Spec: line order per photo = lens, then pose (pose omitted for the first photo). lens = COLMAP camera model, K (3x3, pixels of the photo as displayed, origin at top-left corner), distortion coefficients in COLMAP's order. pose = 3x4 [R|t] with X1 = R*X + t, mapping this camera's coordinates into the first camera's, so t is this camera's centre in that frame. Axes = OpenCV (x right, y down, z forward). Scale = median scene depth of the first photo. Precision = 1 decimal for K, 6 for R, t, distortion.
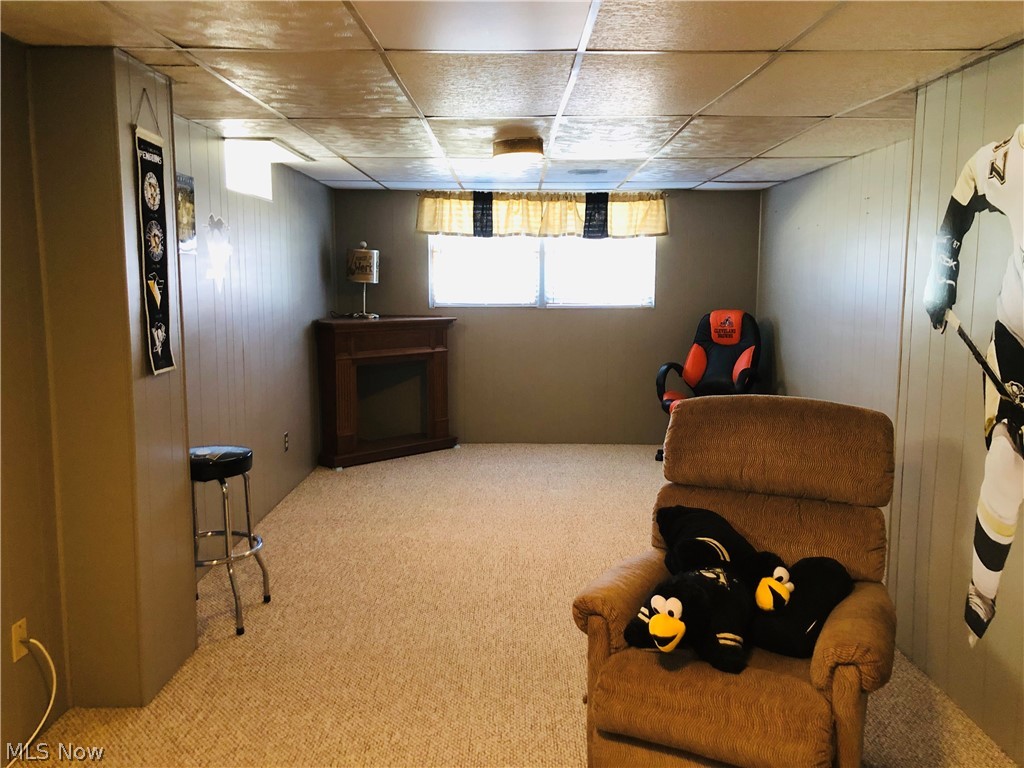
lens RADIAL K [[848.8, 0, 512.8], [0, 848.8, 372.2], [0, 0, 1]] dist [0.041479, 0.000330]
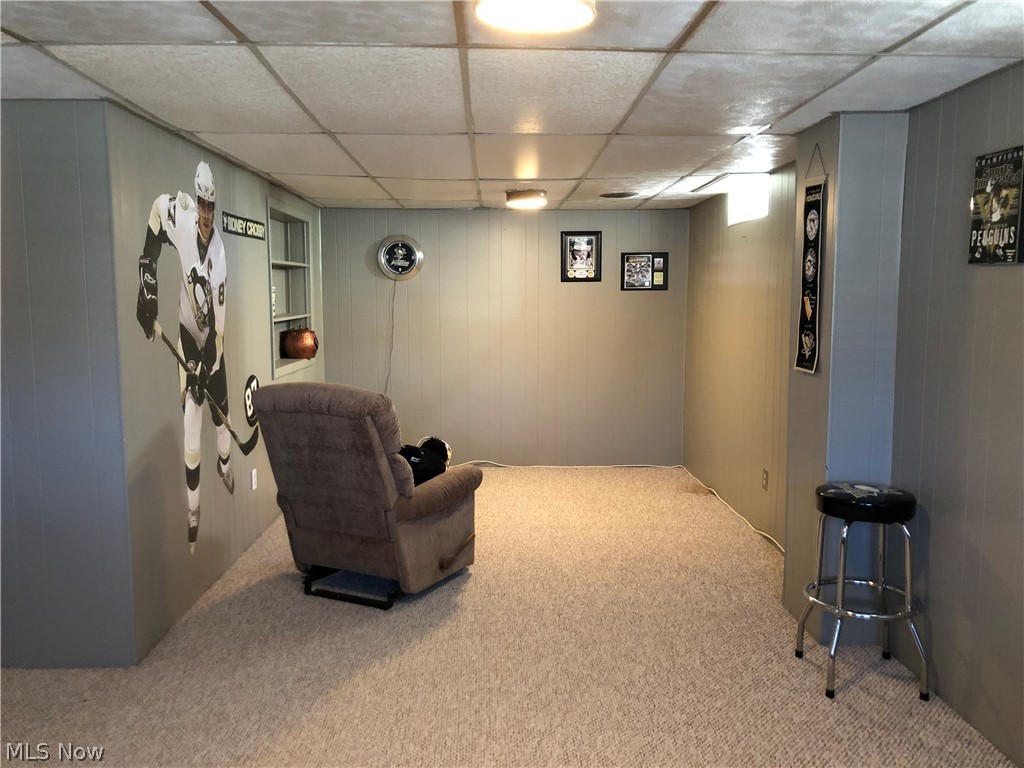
lens RADIAL K [[848.8, 0, 512.8], [0, 848.8, 372.2], [0, 0, 1]] dist [0.041479, 0.000330]
pose [[-0.999612, 0.000352, -0.027842, 0.047825], [-0.005680, 0.976313, 0.216289, -0.279004], [0.027259, 0.216363, -0.975932, 2.326329]]
